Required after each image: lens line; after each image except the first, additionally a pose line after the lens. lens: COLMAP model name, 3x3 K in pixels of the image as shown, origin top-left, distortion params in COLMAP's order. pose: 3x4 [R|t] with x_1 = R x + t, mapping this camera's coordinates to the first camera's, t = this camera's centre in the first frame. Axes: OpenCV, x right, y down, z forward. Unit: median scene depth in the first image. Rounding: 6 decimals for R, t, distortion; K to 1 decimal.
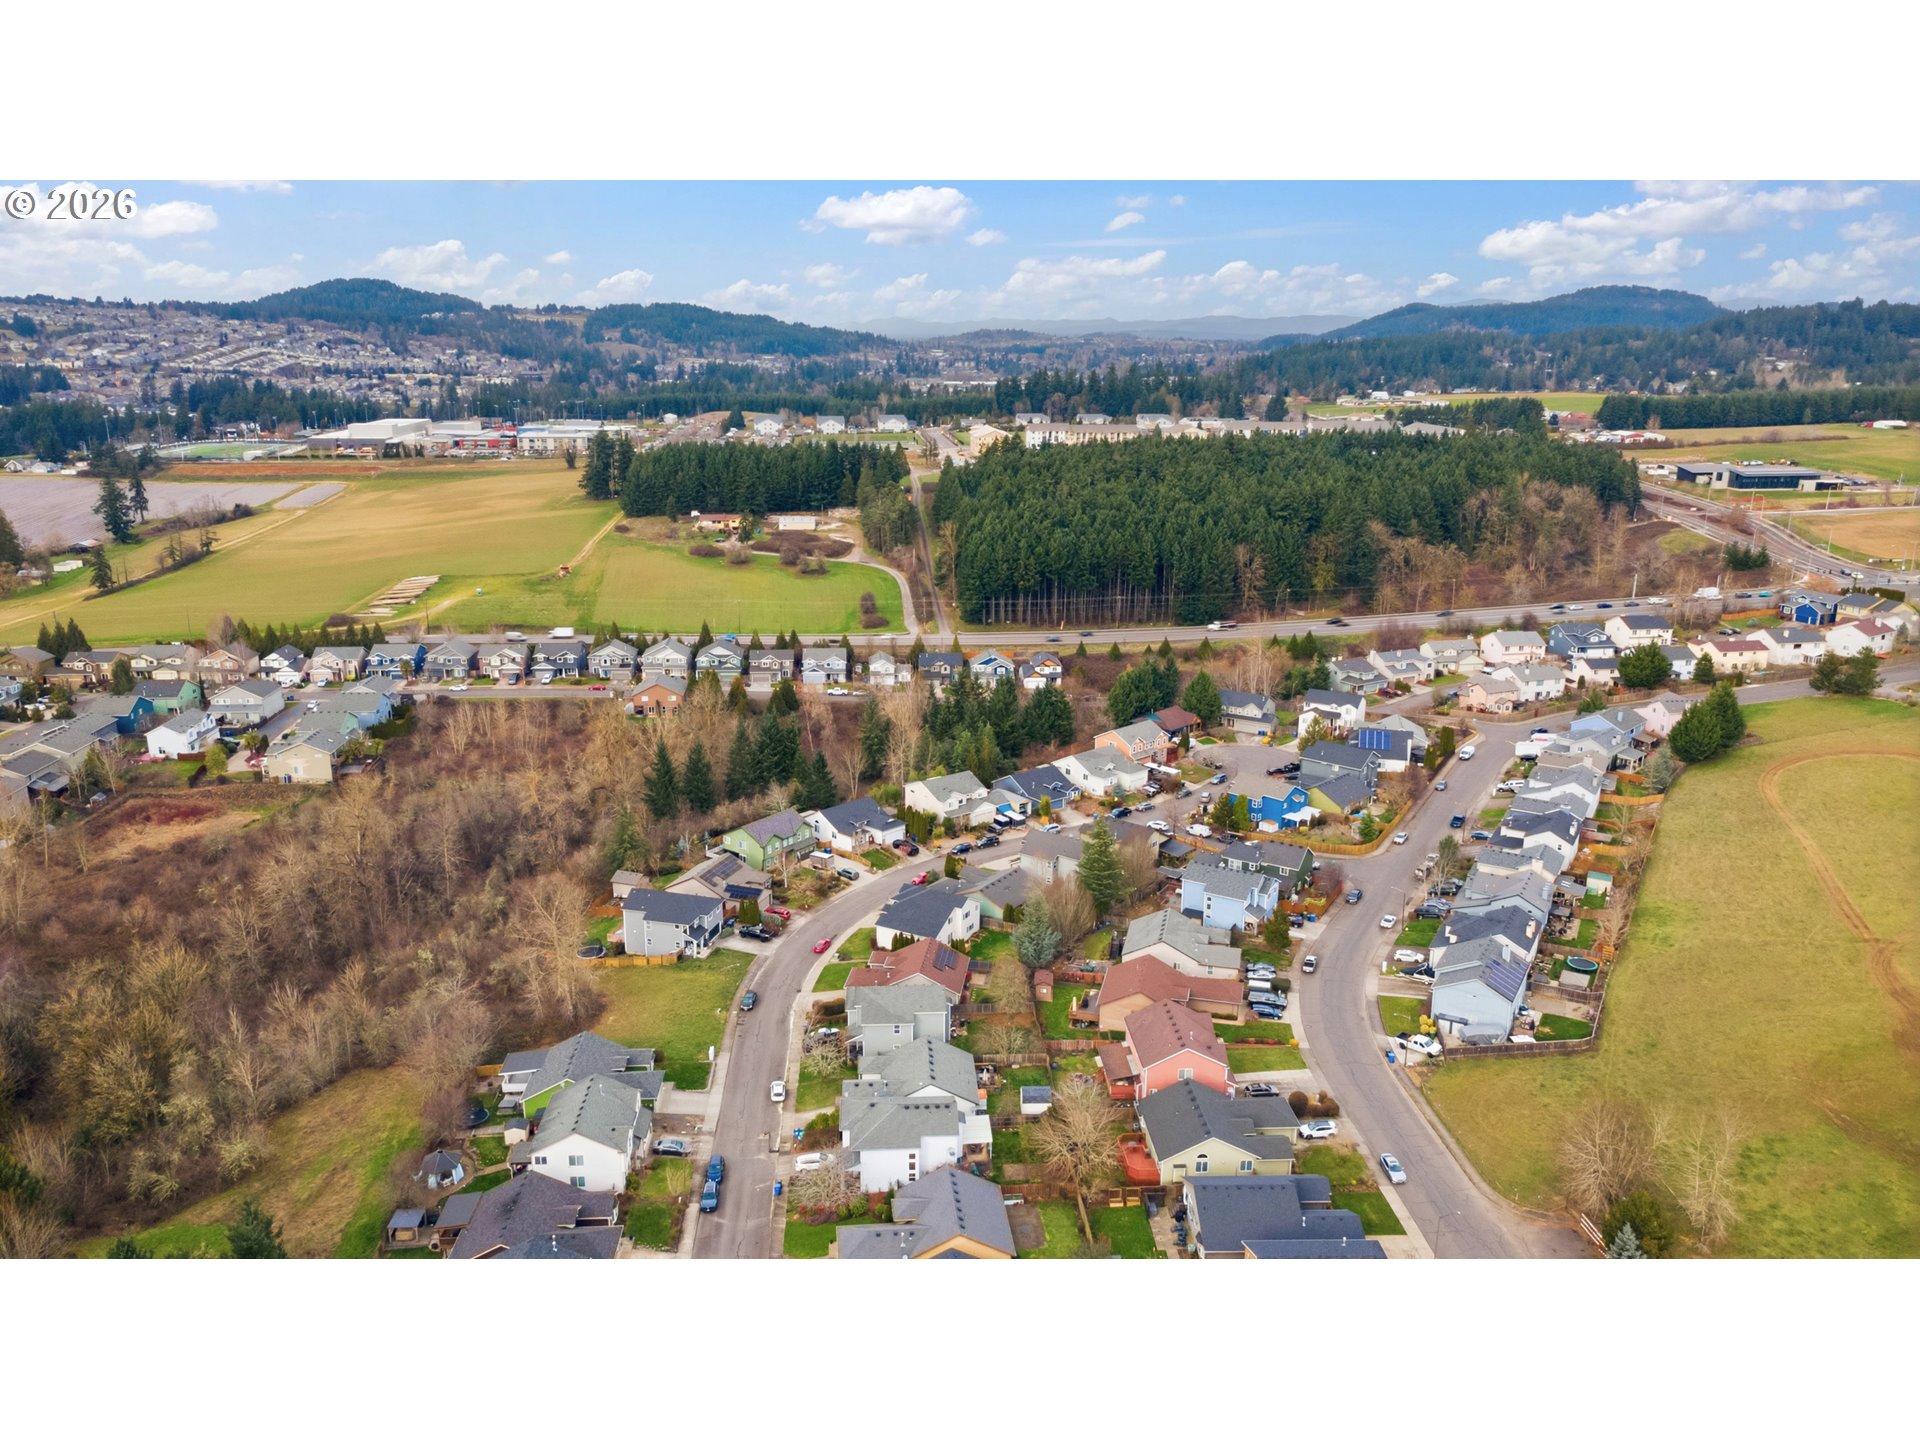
lens RADIAL K [[1465.6, 0, 955.1], [0, 1465.6, 721.3], [0, 0, 1]] dist [0.002725, 0.064377]
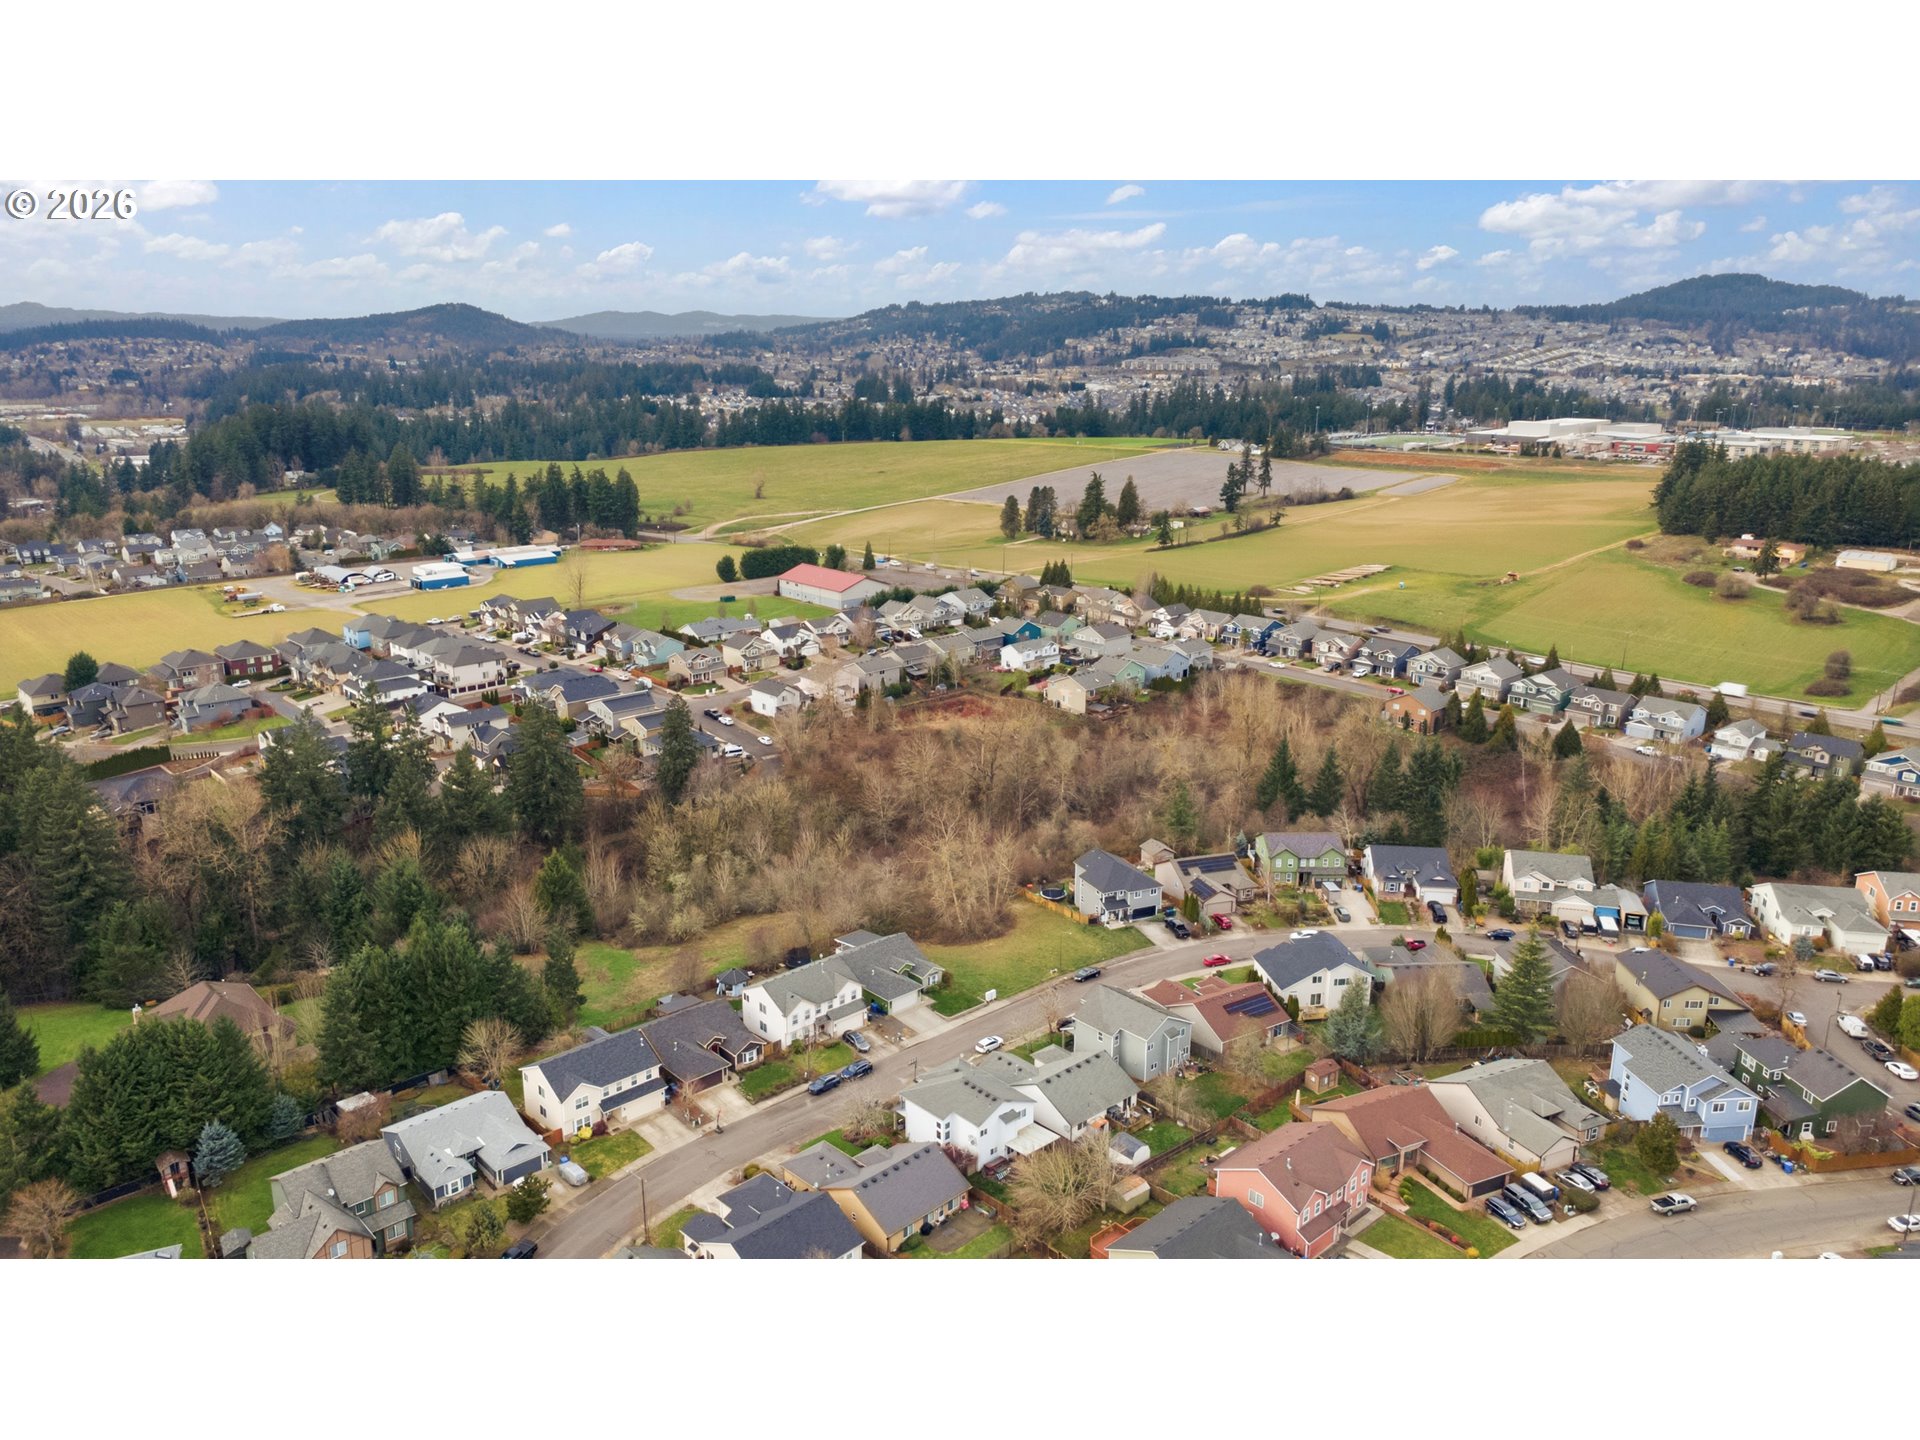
lens RADIAL K [[1465.6, 0, 955.1], [0, 1465.6, 721.3], [0, 0, 1]] dist [0.002725, 0.064377]
pose [[0.583450, 0.204312, -0.786030, 0.314843], [-0.205897, 0.973431, 0.100191, -0.035761], [0.785616, 0.103385, 0.610015, 0.155942]]
